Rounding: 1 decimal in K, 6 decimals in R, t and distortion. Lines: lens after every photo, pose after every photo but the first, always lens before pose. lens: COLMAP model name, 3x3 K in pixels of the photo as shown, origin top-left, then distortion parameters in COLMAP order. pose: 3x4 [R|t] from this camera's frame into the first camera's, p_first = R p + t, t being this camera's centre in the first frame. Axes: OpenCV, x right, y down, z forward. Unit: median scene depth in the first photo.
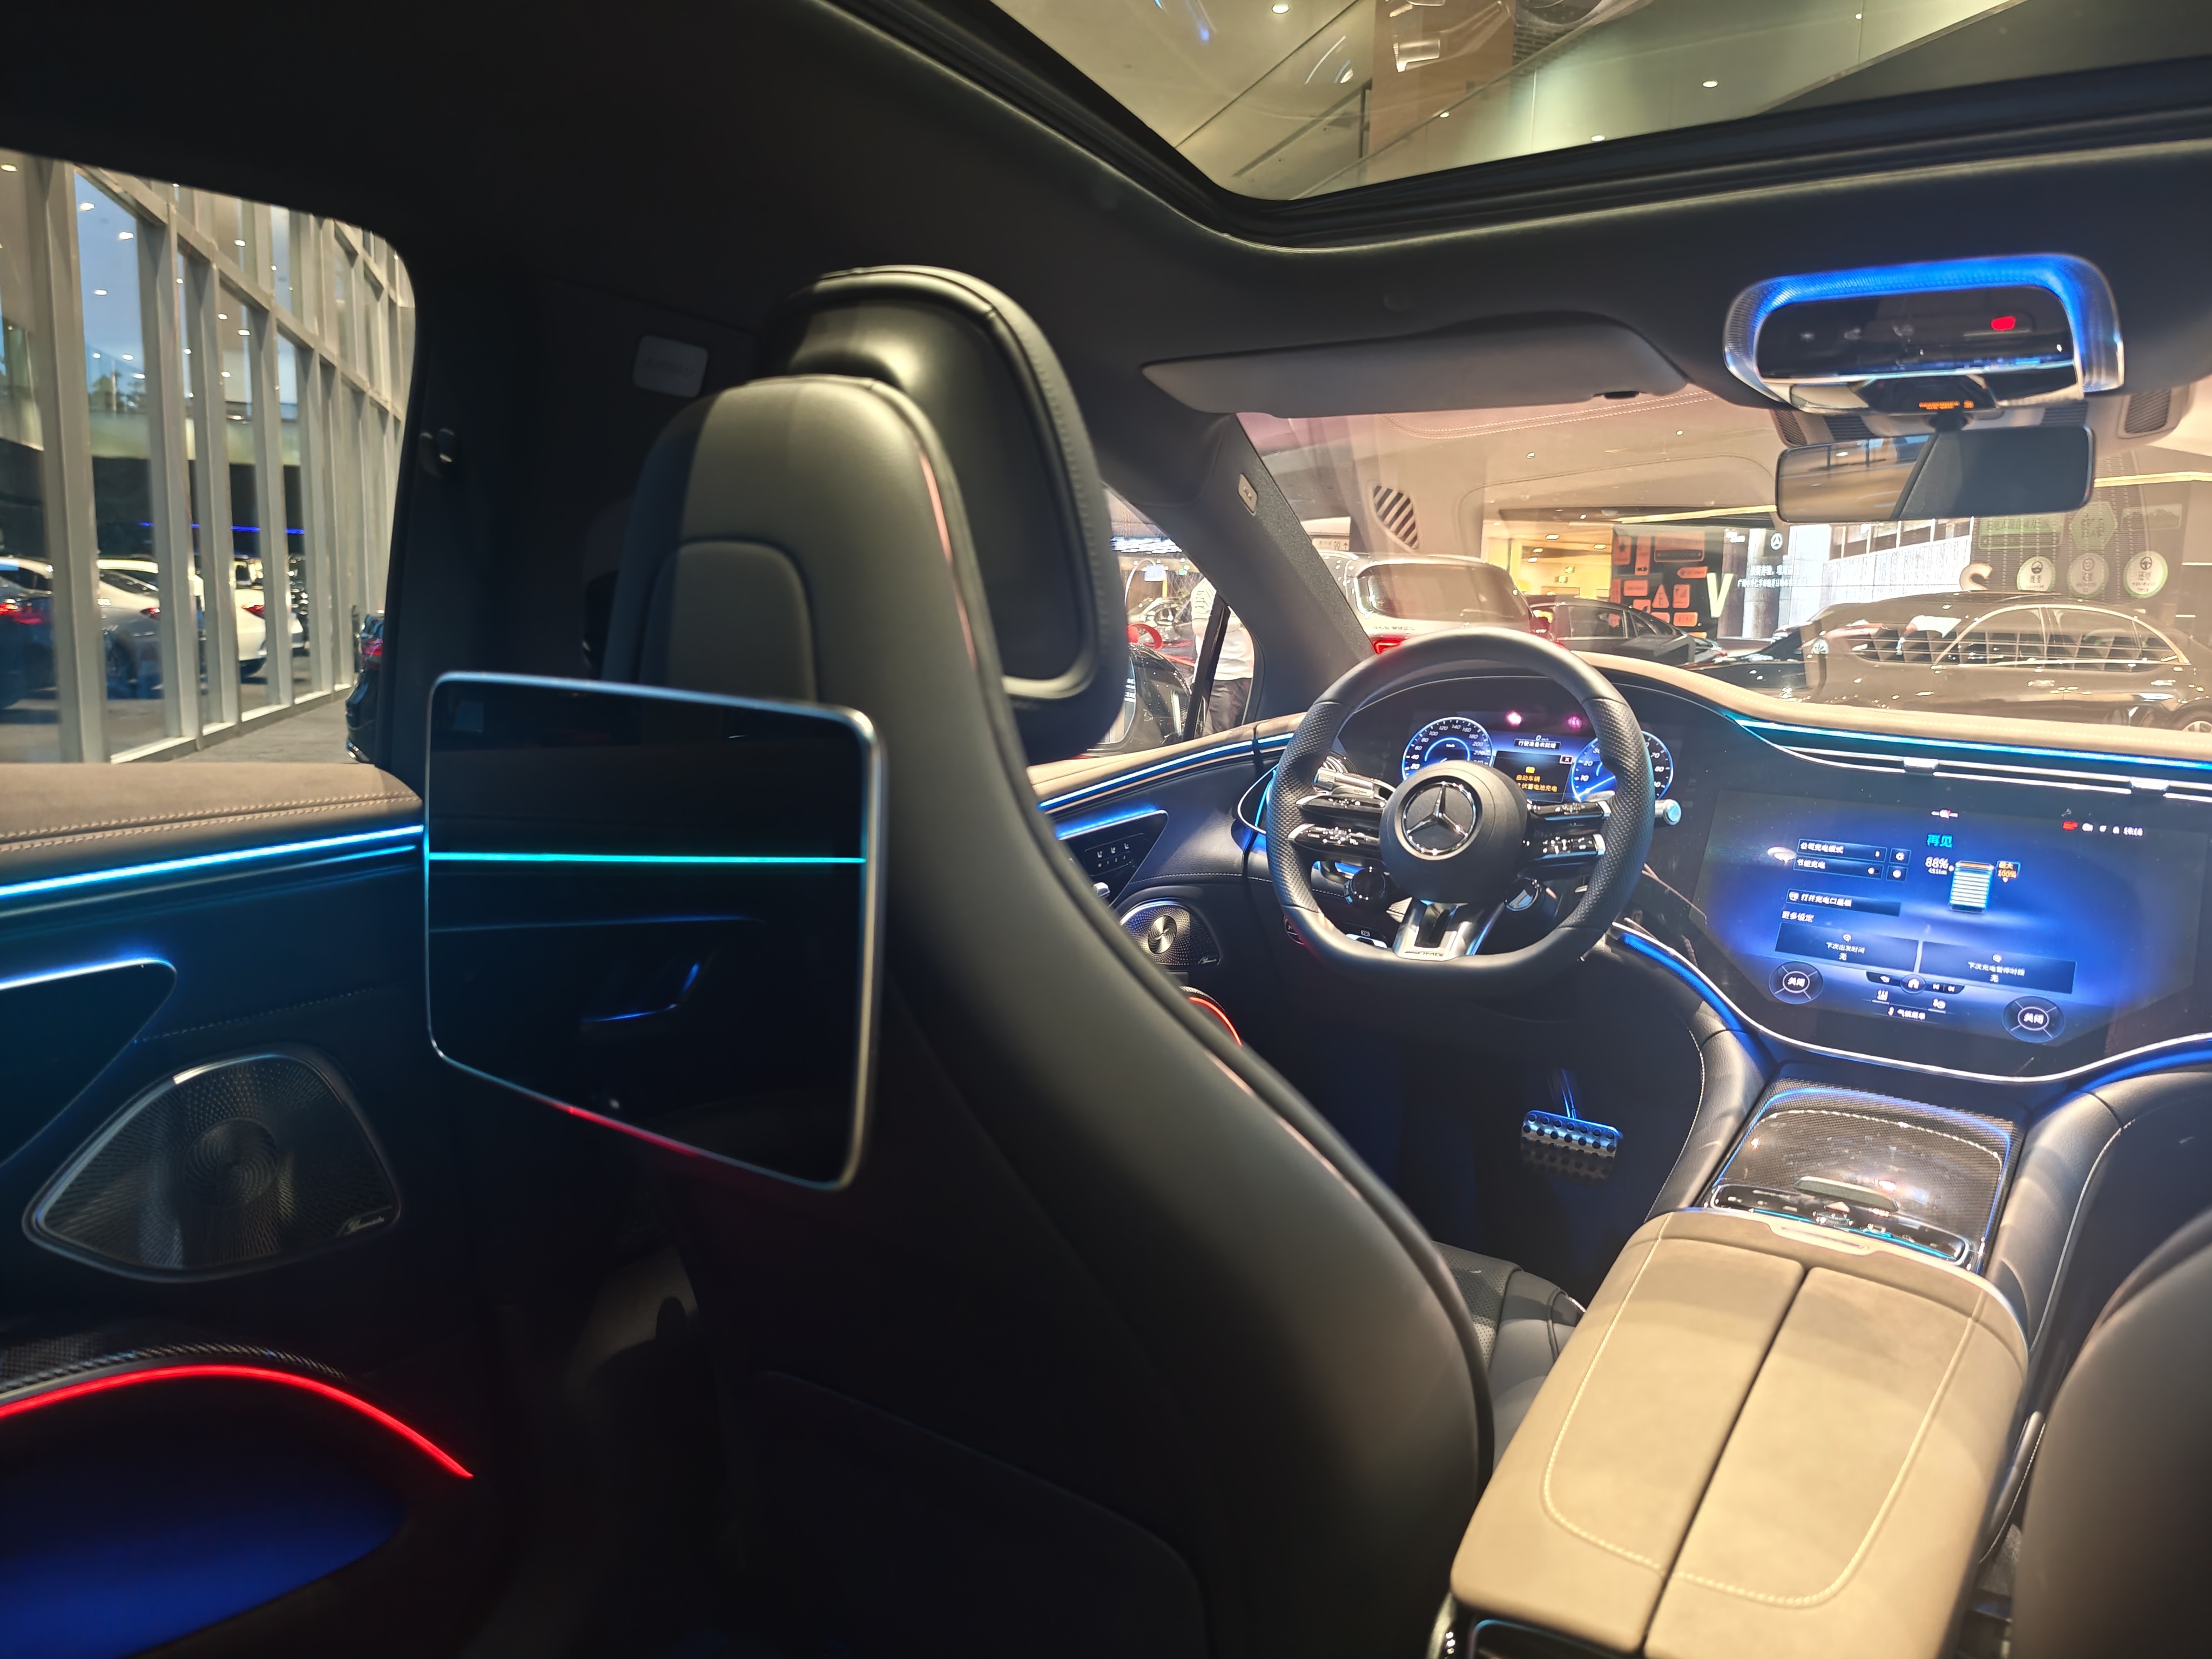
lens RADIAL K [[1523.6, 0, 1106.0], [0, 1523.6, 829.5], [0, 0, 1]] dist [0.002470, 0.008672]
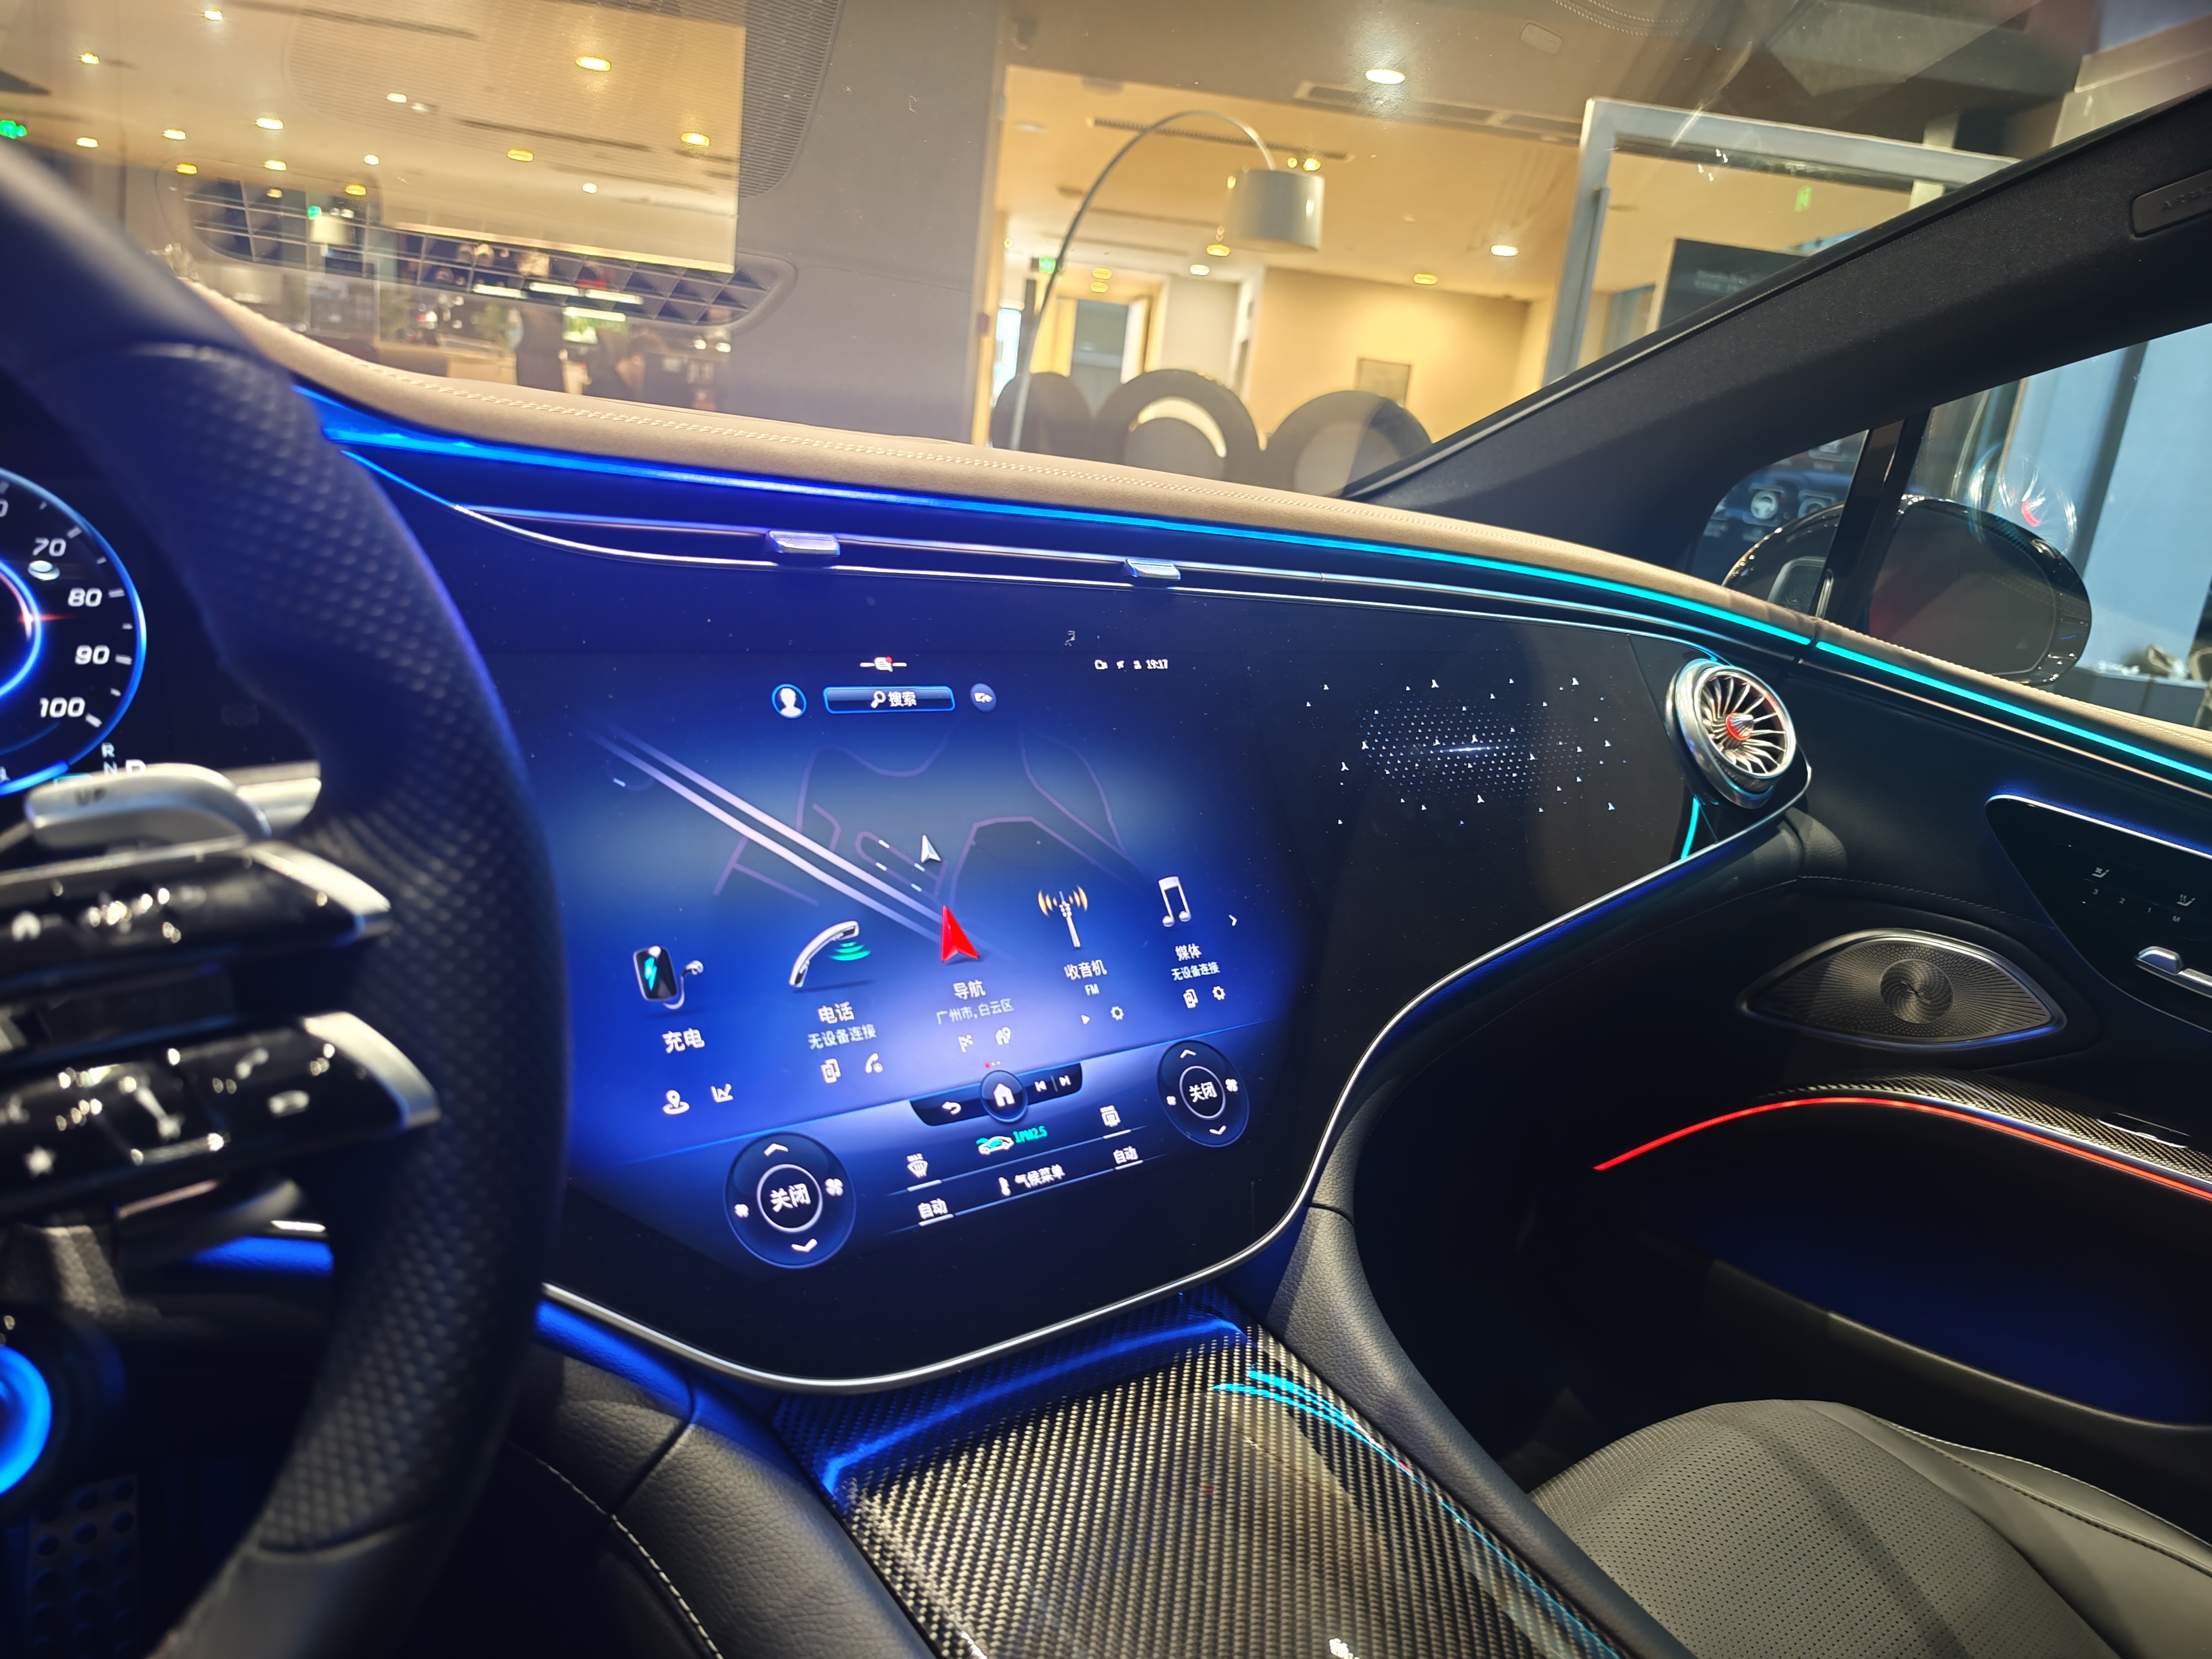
lens RADIAL K [[1534.9, 0, 1141.1], [0, 1534.9, 820.5], [0, 0, 1]] dist [-0.004402, -0.003972]
pose [[0.272443, -0.241891, 0.931270, 0.157208], [0.024480, 0.969312, 0.244611, -0.071185], [-0.961861, -0.043845, 0.270004, 0.812591]]
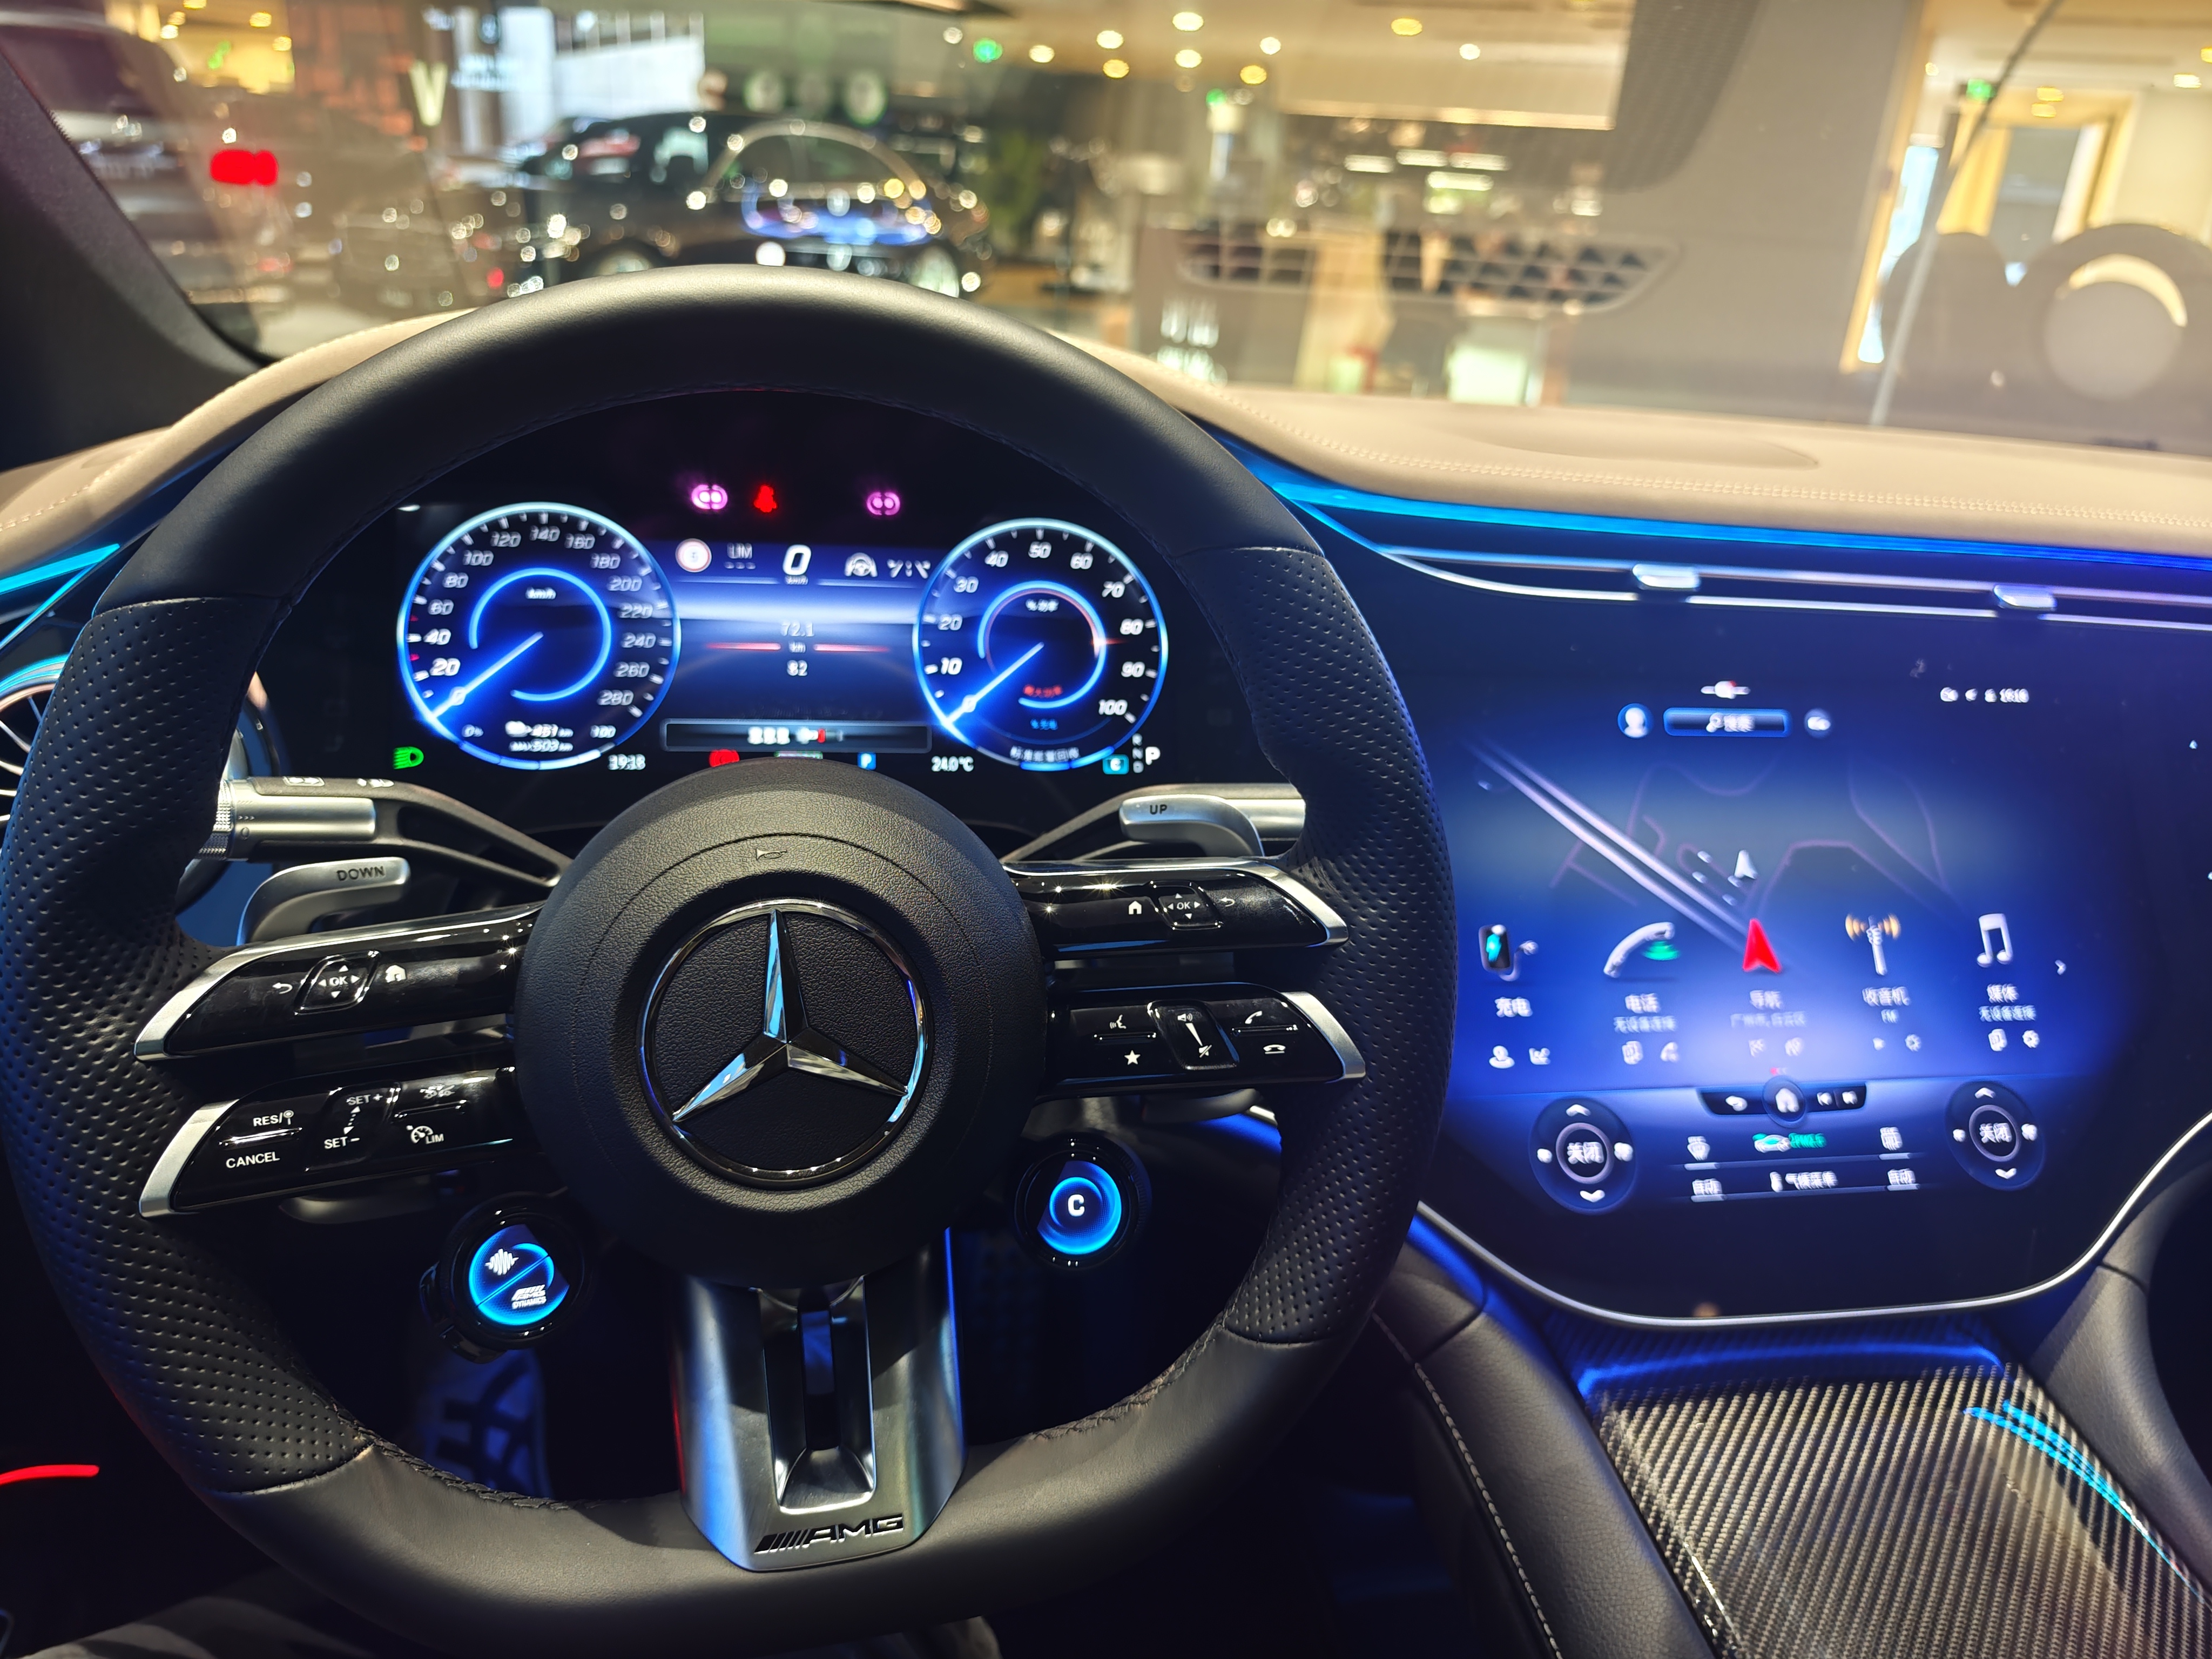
lens RADIAL K [[1562.6, 0, 1125.0], [0, 1562.6, 844.3], [0, 0, 1]] dist [-0.007917, -0.007571]
pose [[0.715883, -0.254494, 0.650188, 0.094019], [0.052814, 0.948277, 0.313020, -0.125084], [-0.696220, -0.189747, 0.692296, 0.788156]]
